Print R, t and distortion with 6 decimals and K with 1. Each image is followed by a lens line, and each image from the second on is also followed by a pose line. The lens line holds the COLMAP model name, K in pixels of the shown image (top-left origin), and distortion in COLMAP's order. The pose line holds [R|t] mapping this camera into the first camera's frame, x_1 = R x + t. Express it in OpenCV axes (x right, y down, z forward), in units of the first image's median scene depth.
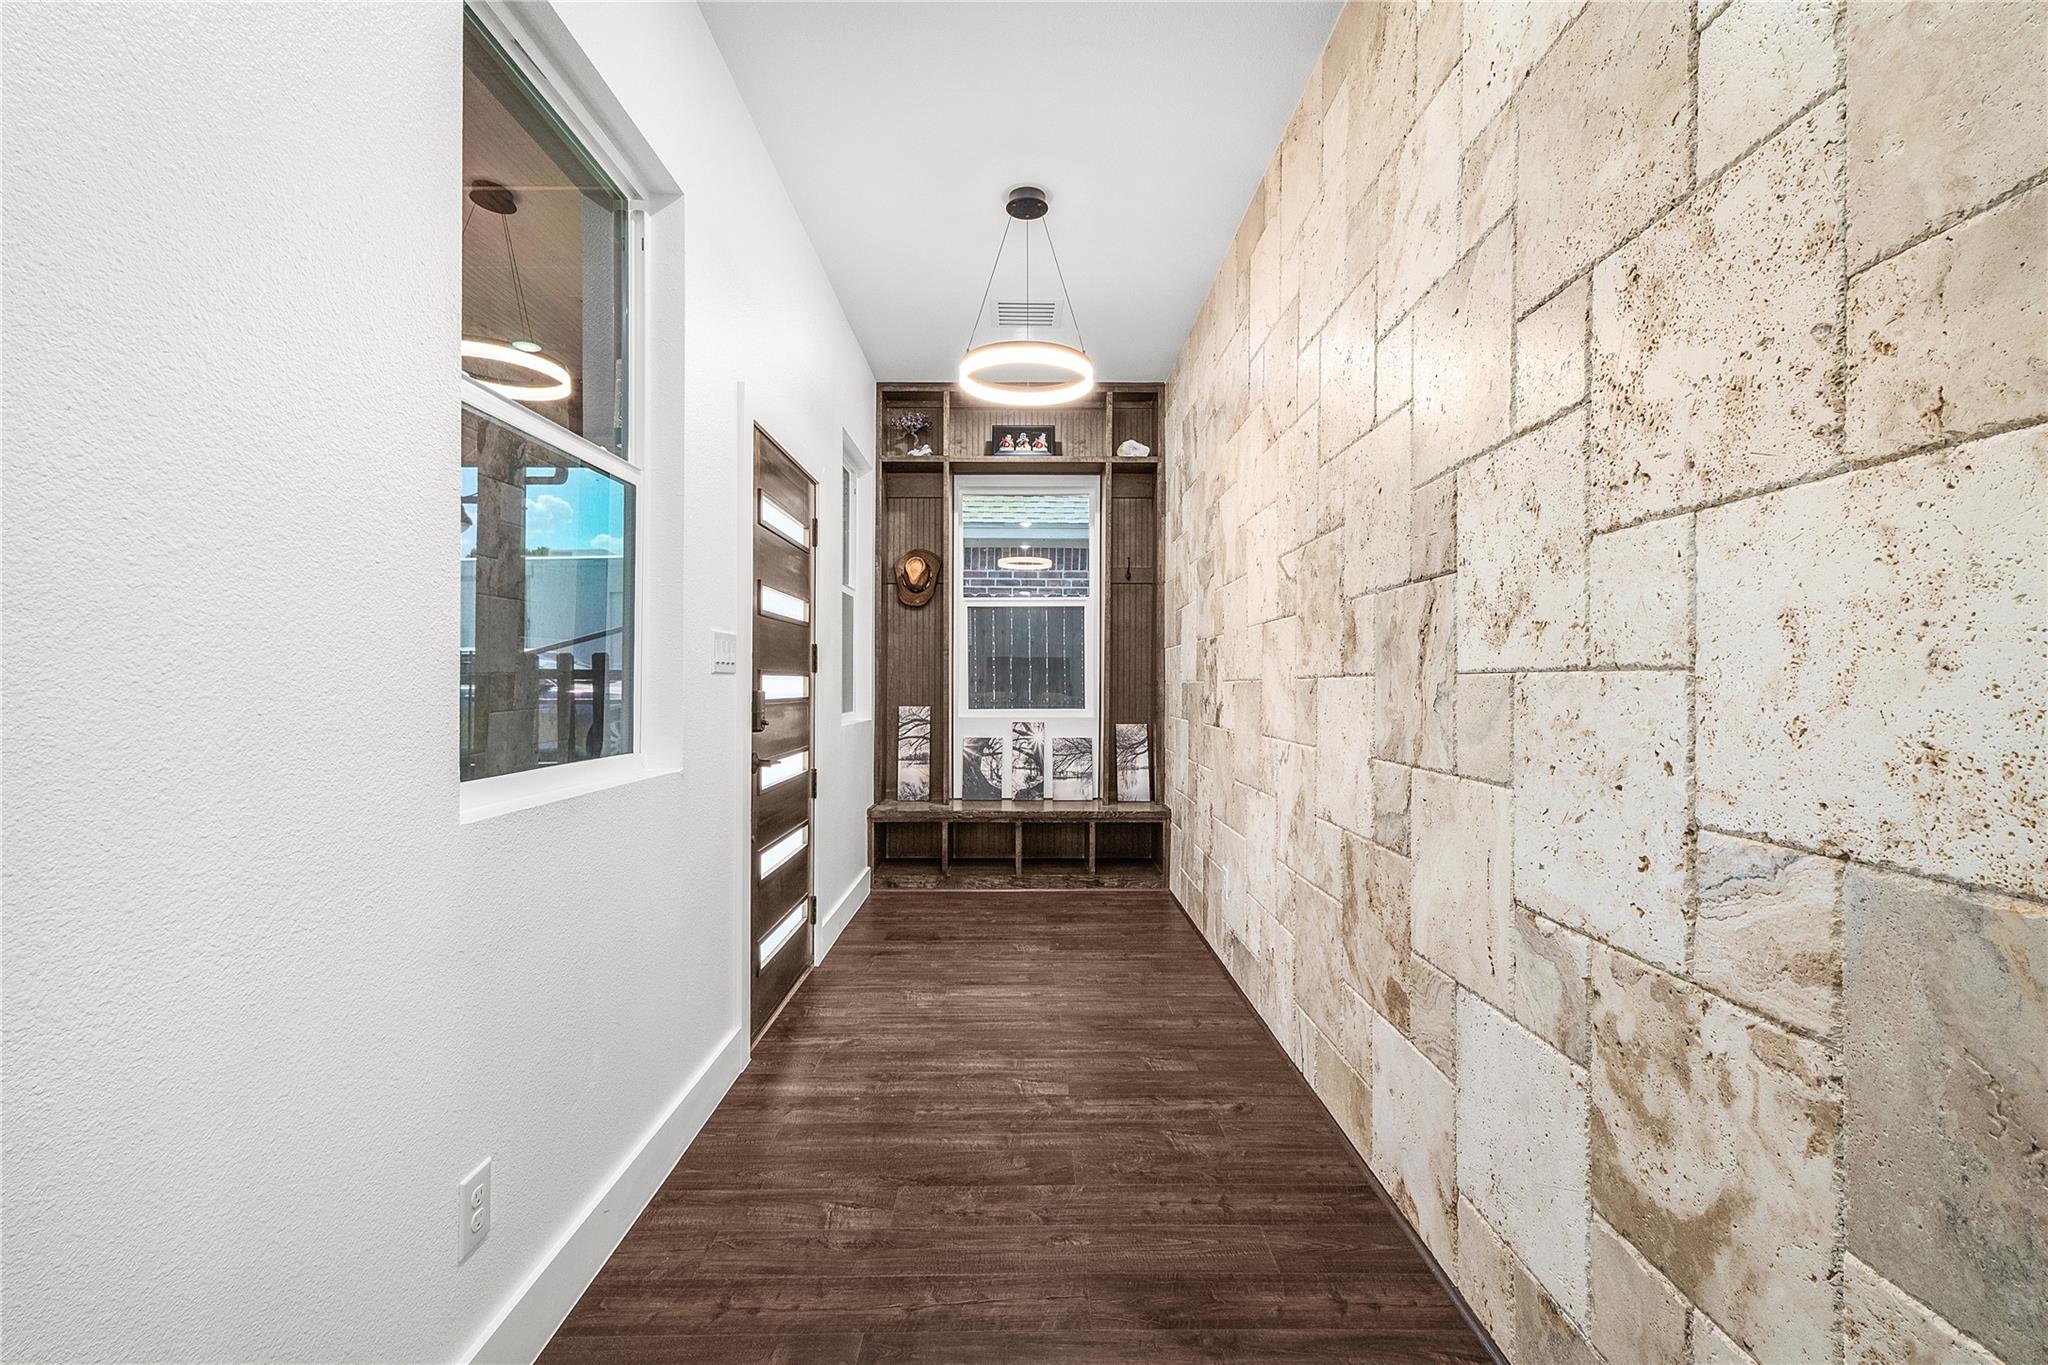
lens RADIAL K [[882.0, 0, 1031.4], [0, 882.0, 679.4], [0, 0, 1]] dist [0.007176, 0.000214]
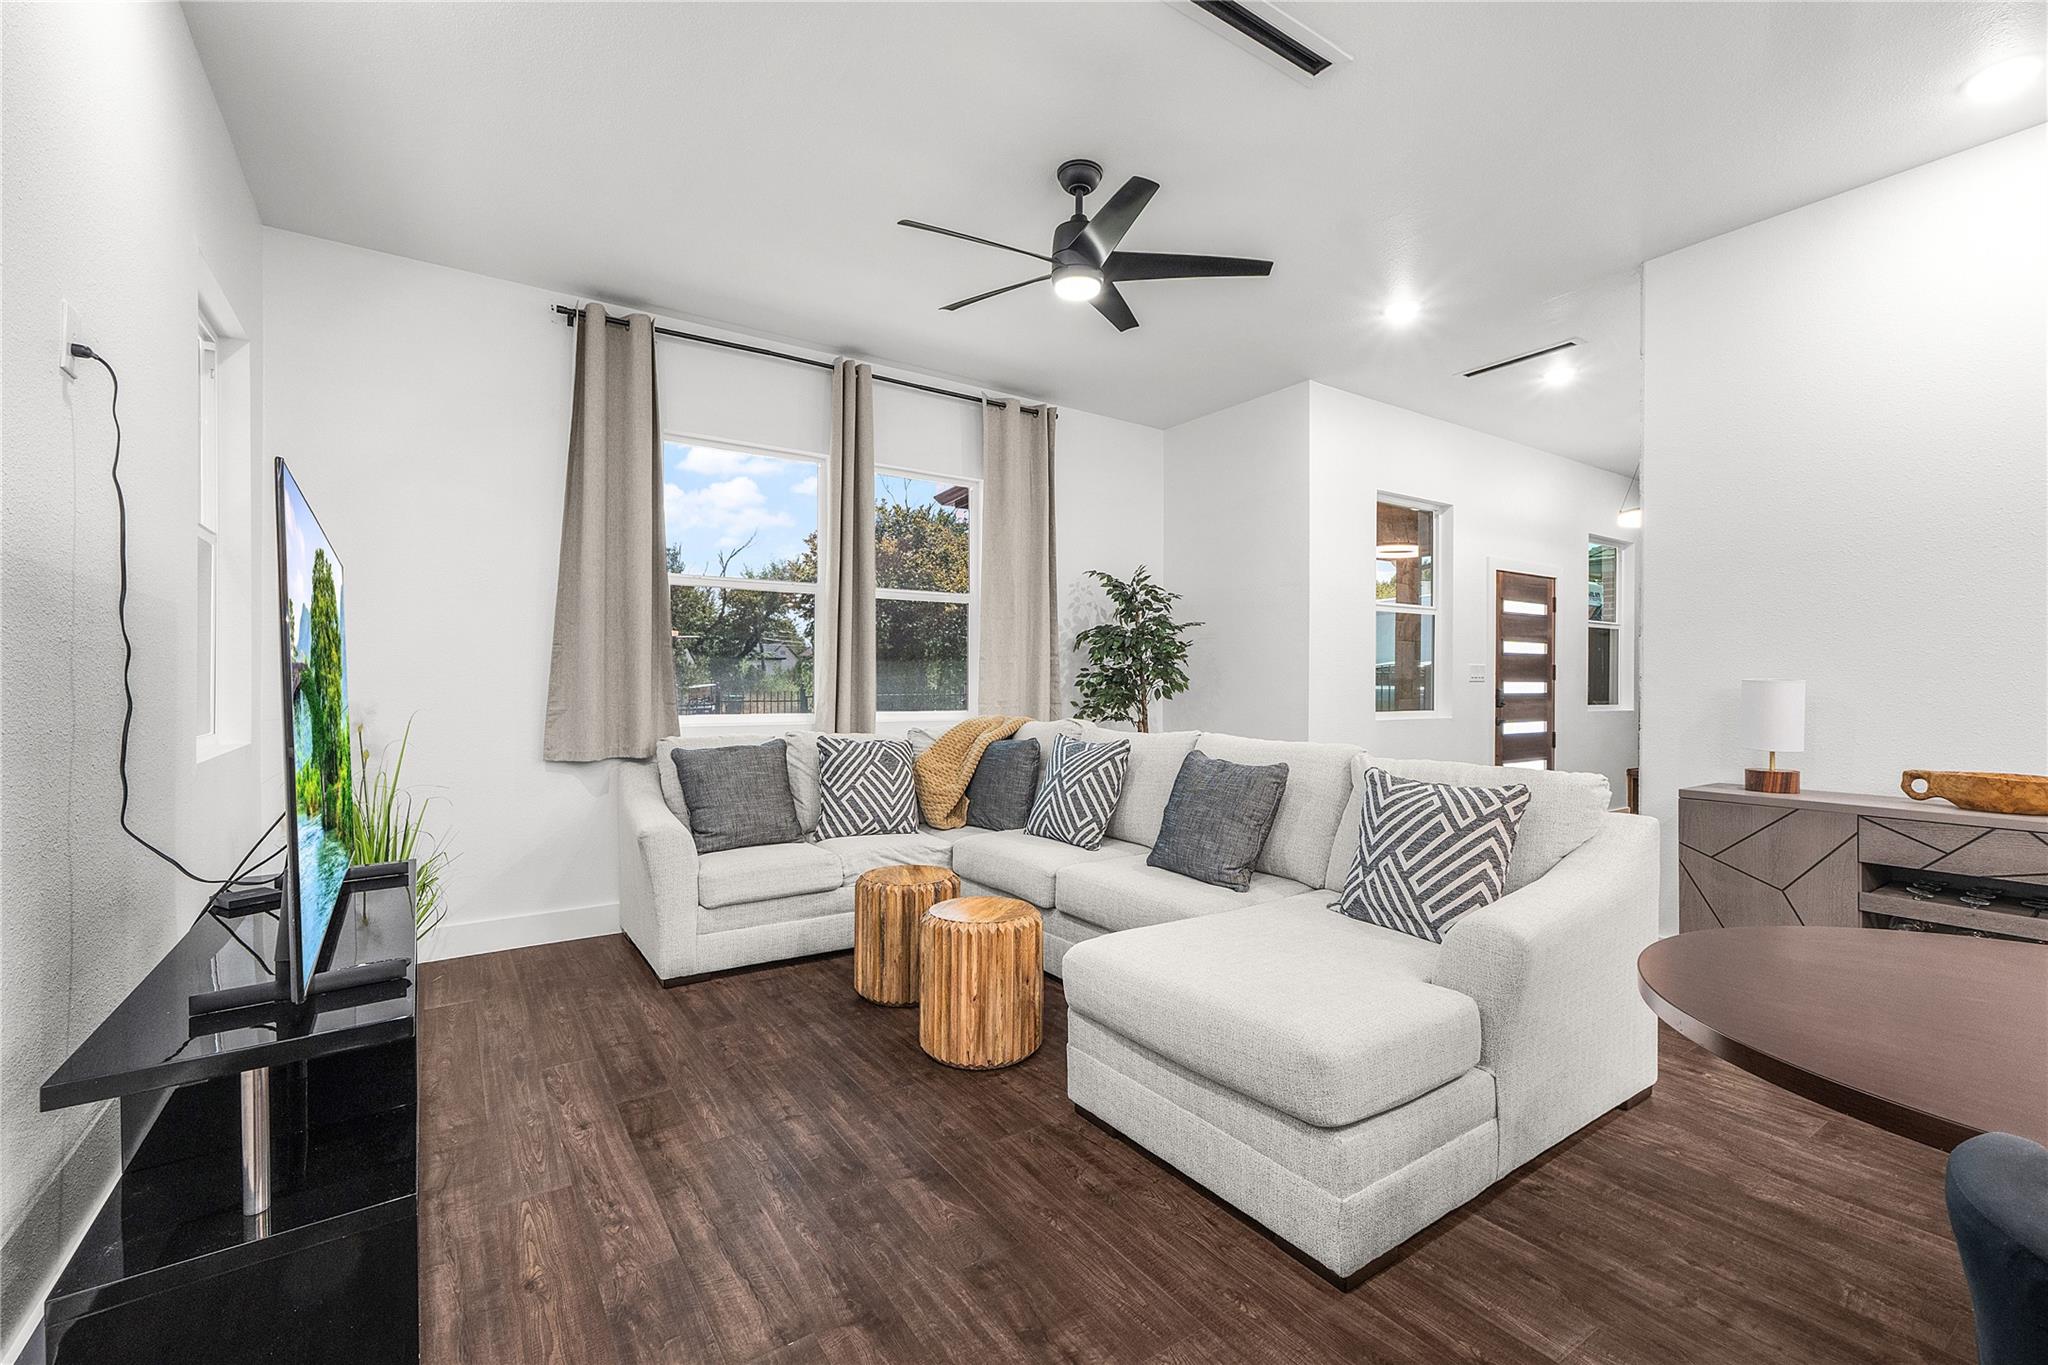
lens RADIAL K [[882.0, 0, 1041.2], [0, 882.0, 693.2], [0, 0, 1]] dist [0.007176, 0.000214]
pose [[0.574304, 0.009747, -0.818584, 0.840277], [-0.000450, 0.999933, 0.011590, -0.002460], [0.818642, -0.006288, 0.574270, -1.209535]]
